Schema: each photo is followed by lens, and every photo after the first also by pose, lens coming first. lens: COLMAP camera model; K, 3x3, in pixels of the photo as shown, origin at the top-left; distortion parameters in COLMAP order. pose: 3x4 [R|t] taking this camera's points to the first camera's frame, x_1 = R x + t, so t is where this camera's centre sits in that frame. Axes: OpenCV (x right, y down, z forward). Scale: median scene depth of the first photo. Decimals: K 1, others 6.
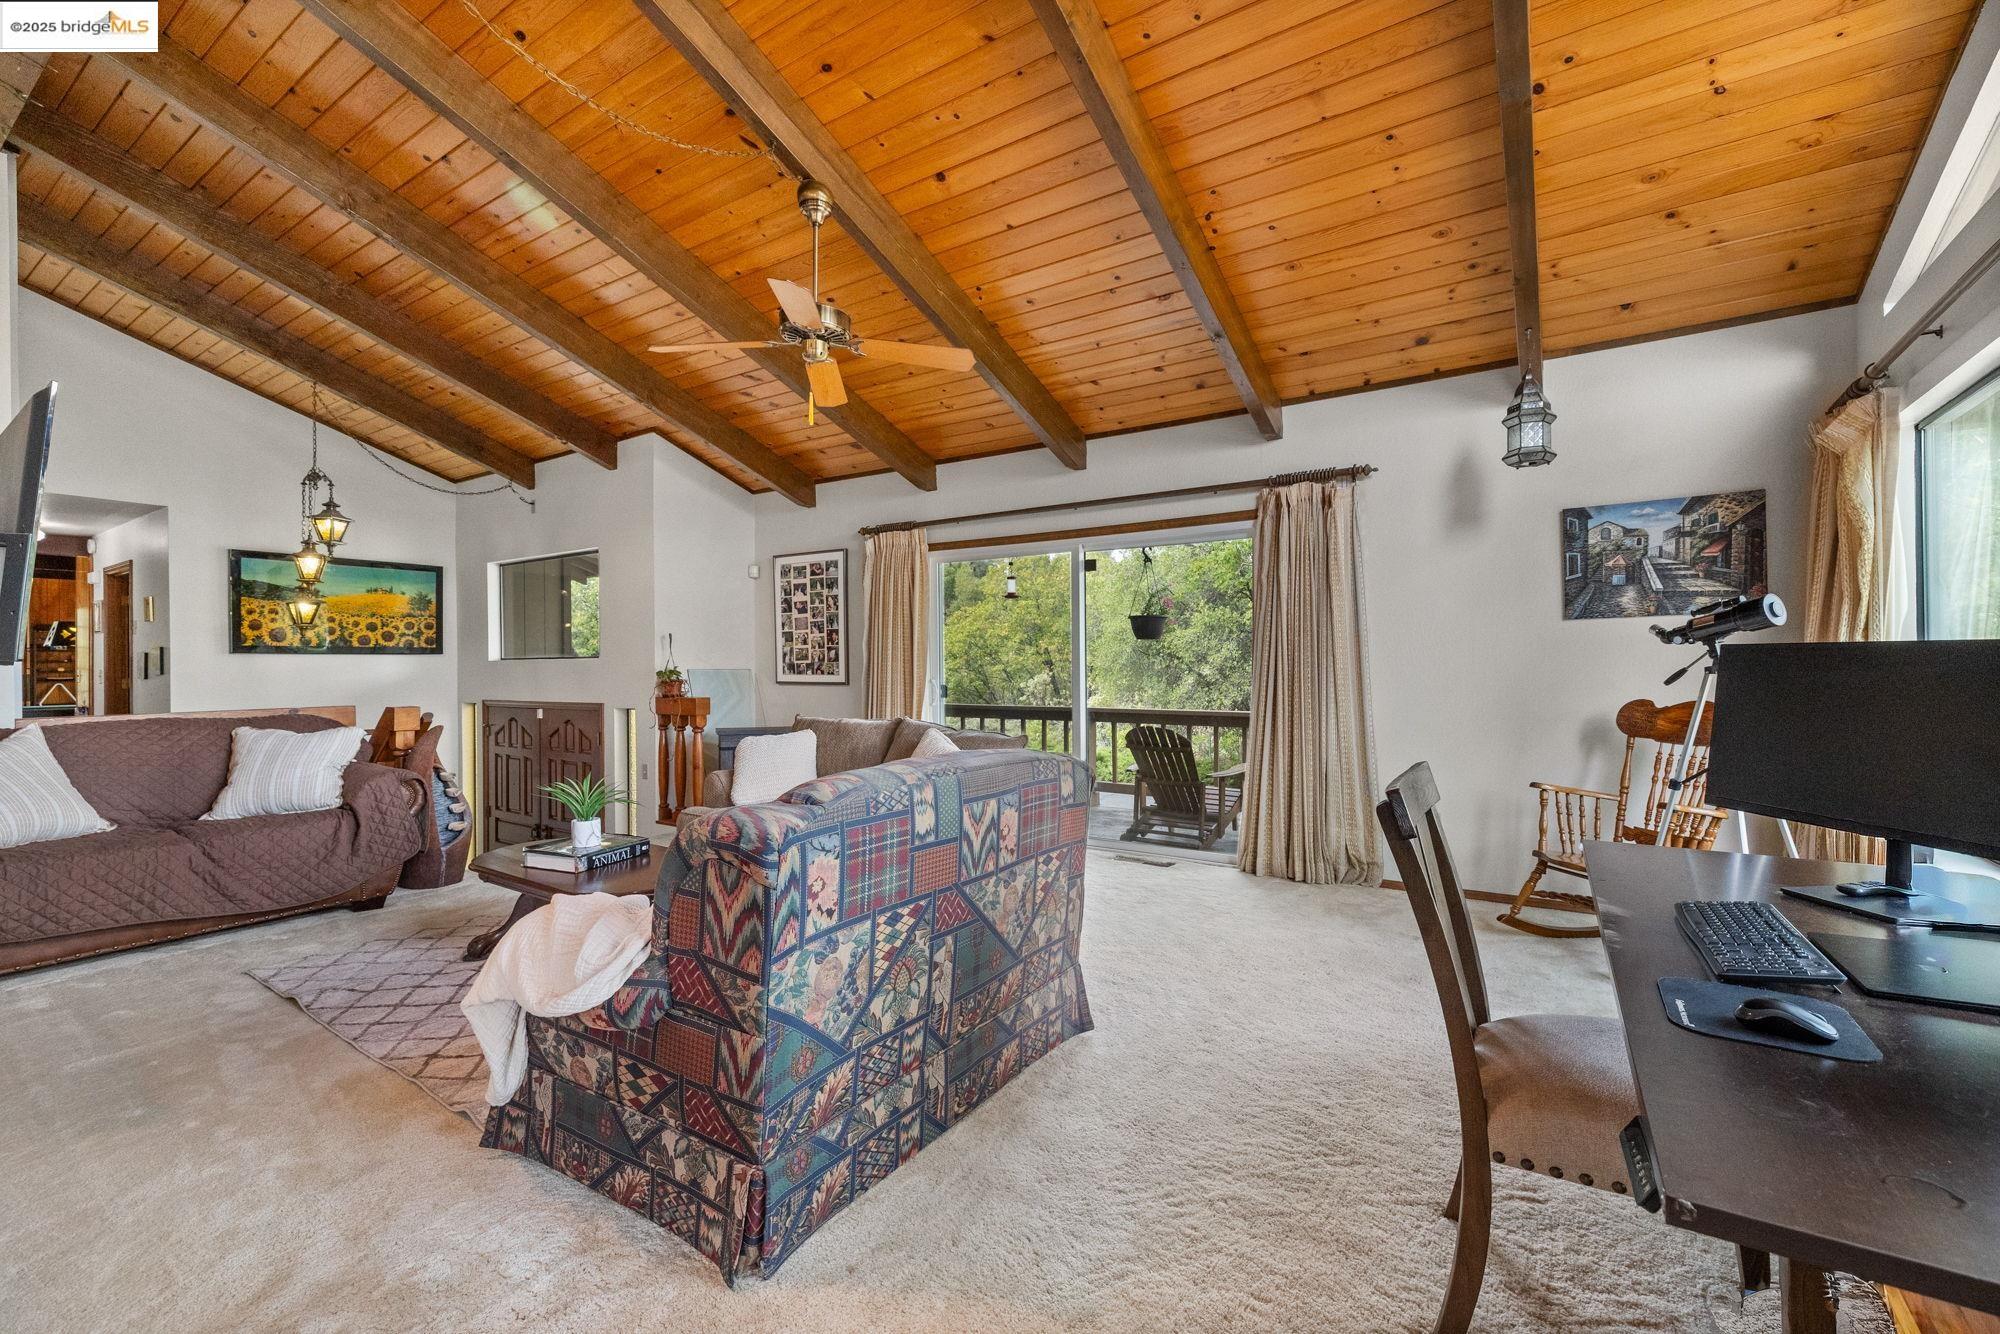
lens RADIAL K [[840.7, 0, 1002.6], [0, 840.7, 667.1], [0, 0, 1]] dist [0.001735, -0.000038]
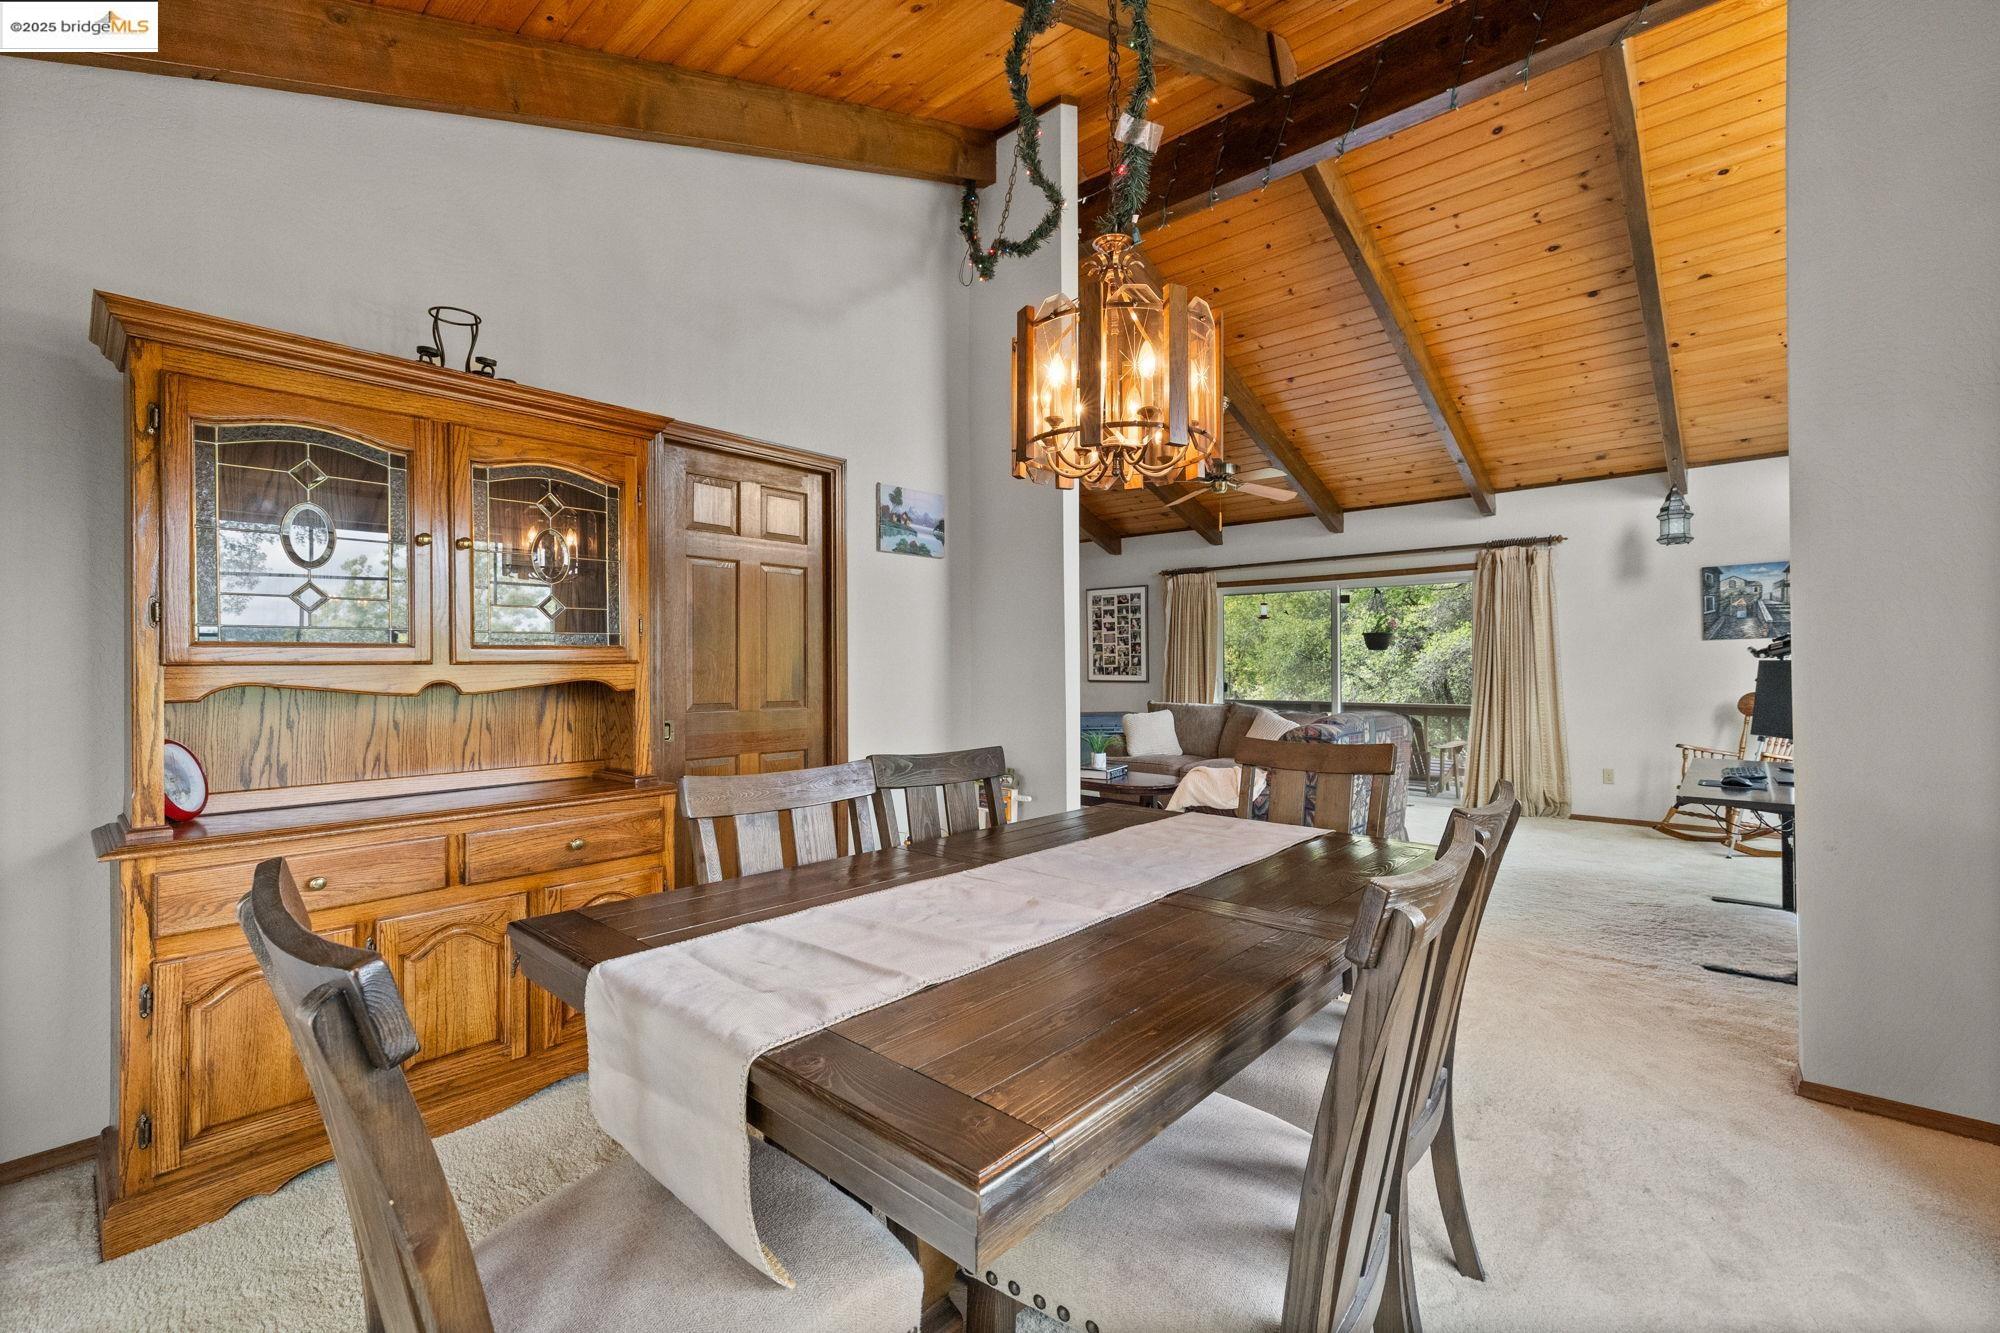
lens RADIAL K [[840.7, 0, 1004.0], [0, 840.7, 667.3], [0, 0, 1]] dist [0.001735, -0.000038]
pose [[0.989166, 0.002538, -0.146777, -0.313217], [-0.002961, 0.999992, -0.002662, 0.000444], [0.146769, 0.003068, 0.989166, -0.602897]]
